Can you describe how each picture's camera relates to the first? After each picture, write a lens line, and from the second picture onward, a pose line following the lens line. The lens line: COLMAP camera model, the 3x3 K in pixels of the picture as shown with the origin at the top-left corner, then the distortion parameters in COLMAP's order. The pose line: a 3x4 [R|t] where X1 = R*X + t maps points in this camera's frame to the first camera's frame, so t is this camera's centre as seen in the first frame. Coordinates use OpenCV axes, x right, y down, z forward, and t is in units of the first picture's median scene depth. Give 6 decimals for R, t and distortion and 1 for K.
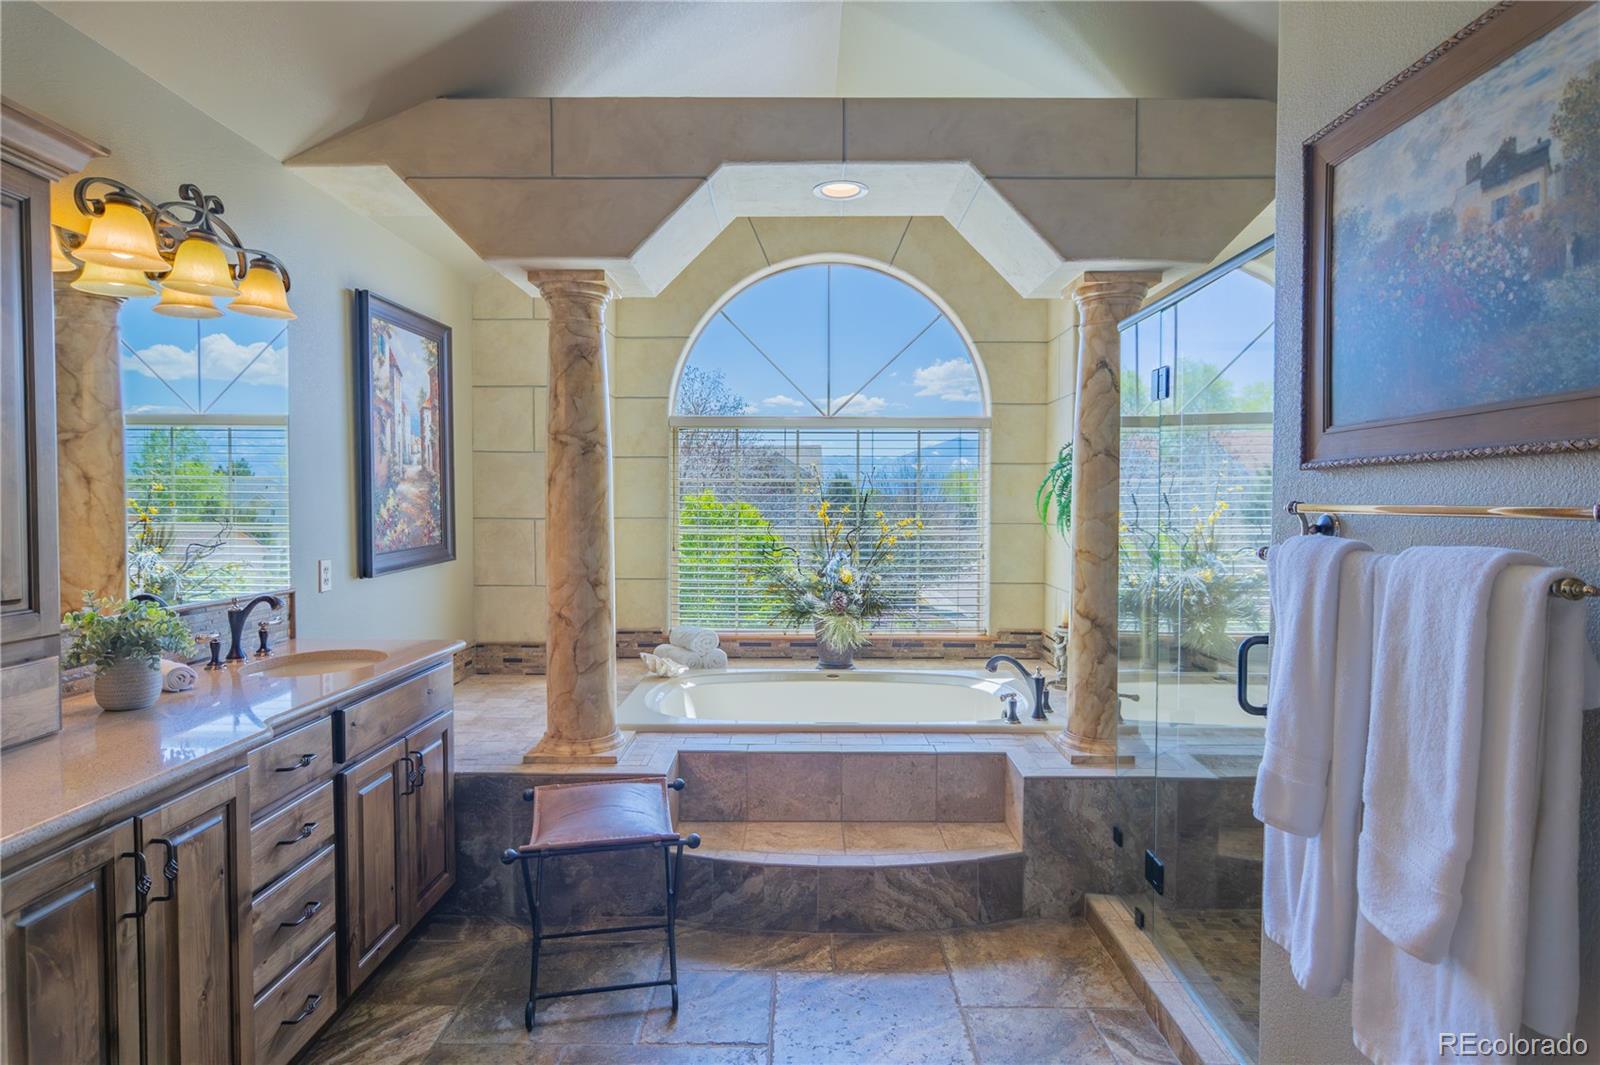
lens RADIAL K [[860.5, 0, 798.7], [0, 860.5, 529.8], [0, 0, 1]] dist [-0.015265, 0.009784]
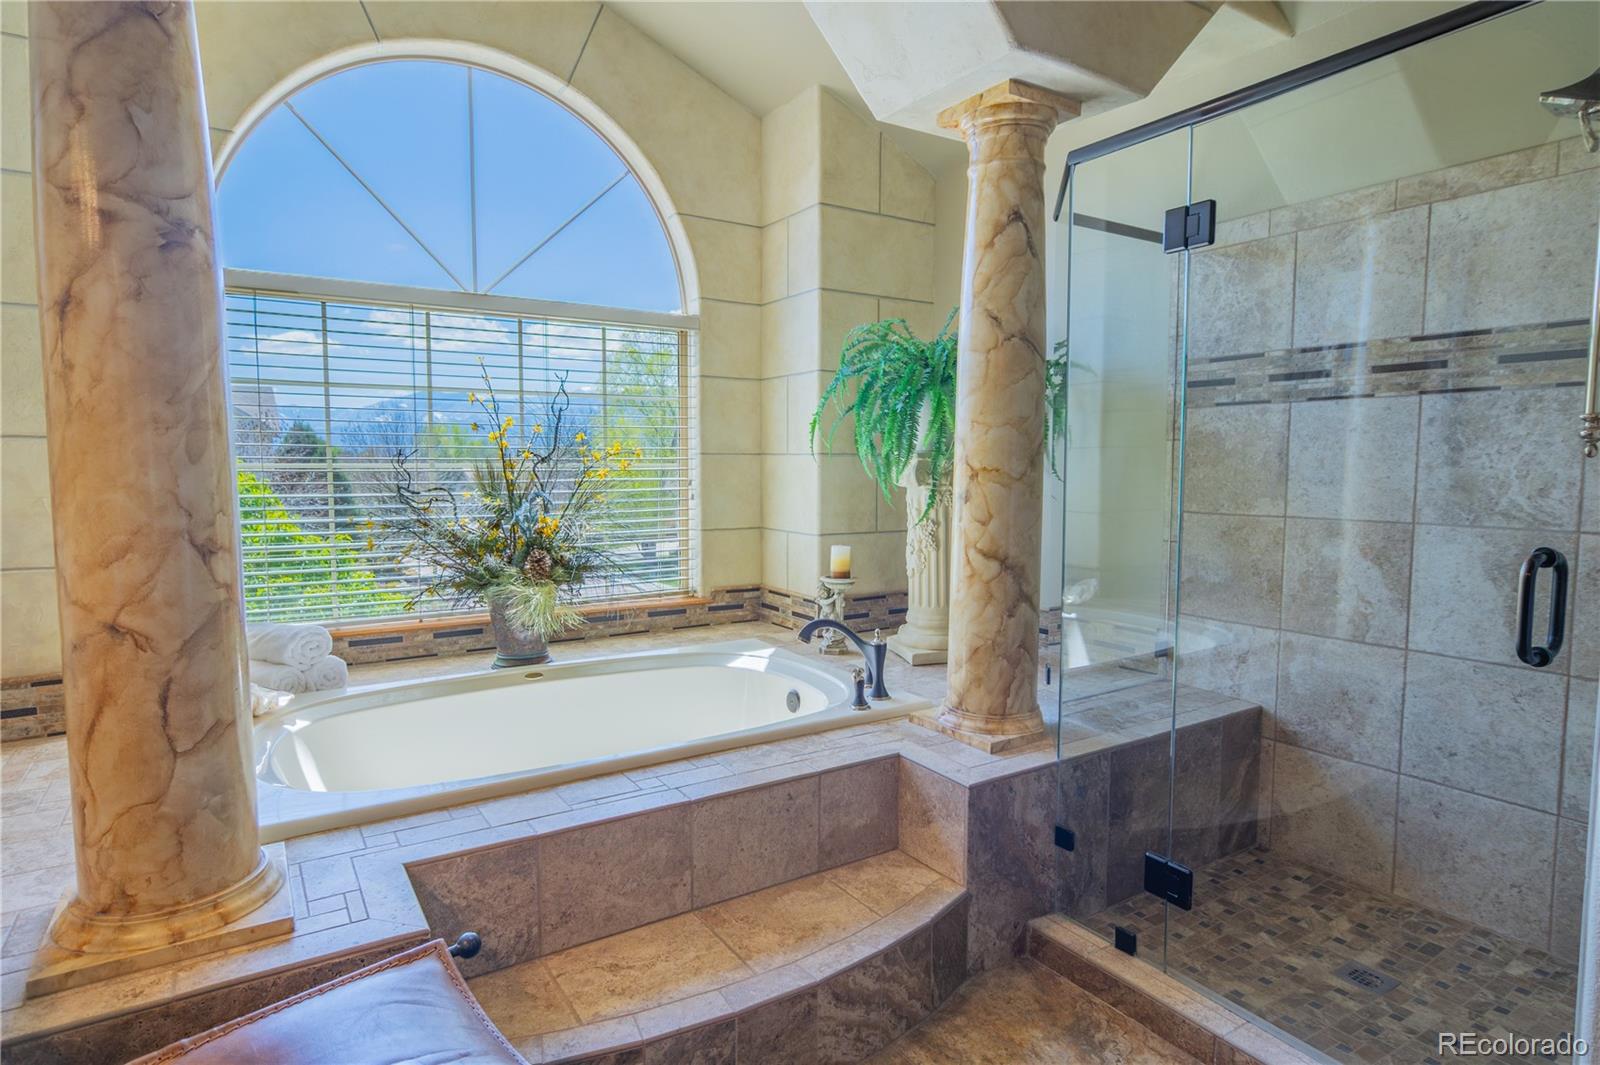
lens RADIAL K [[878.0, 0, 791.3], [0, 878.0, 532.2], [0, 0, 1]] dist [-0.013679, 0.010572]
pose [[0.836990, -0.044917, 0.545372, -0.232810], [0.018219, 0.998360, 0.054263, 0.035382], [-0.546915, -0.035482, 0.836436, 0.461049]]
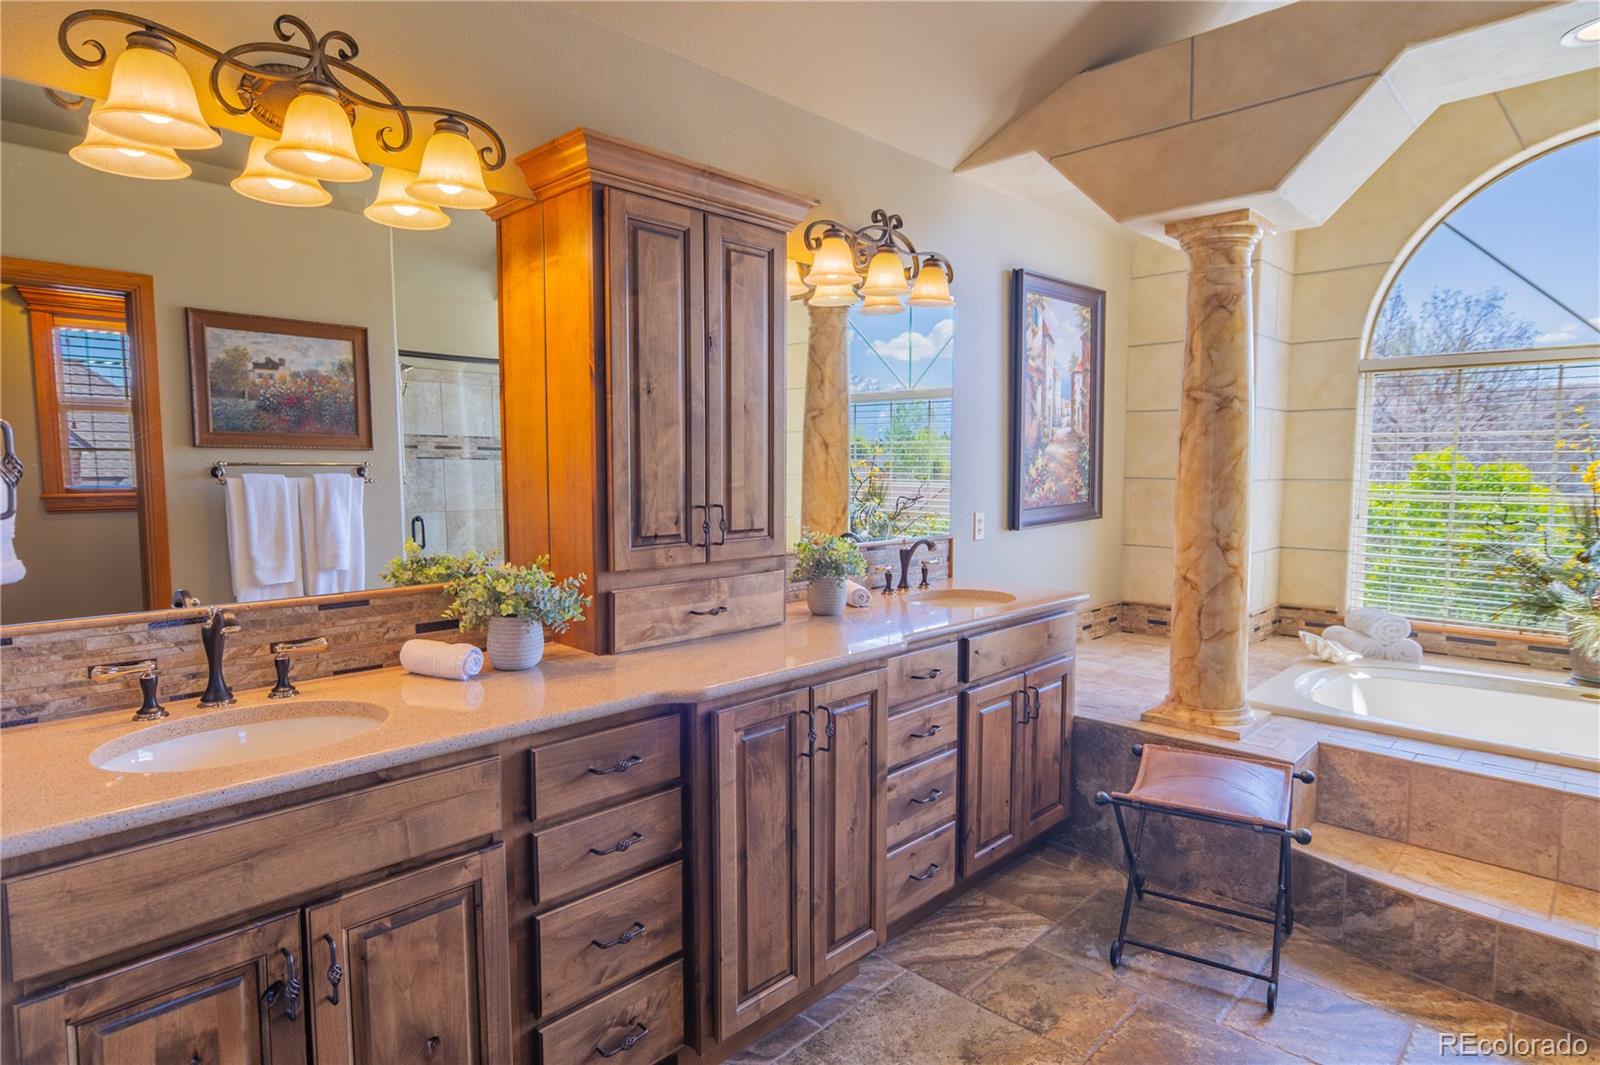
lens RADIAL K [[878.0, 0, 791.3], [0, 878.0, 532.2], [0, 0, 1]] dist [-0.013679, 0.010572]
pose [[0.716540, 0.052419, -0.695573, 0.090181], [-0.019916, 0.998303, 0.054718, 0.002360], [0.697261, -0.025355, 0.716369, -0.021153]]
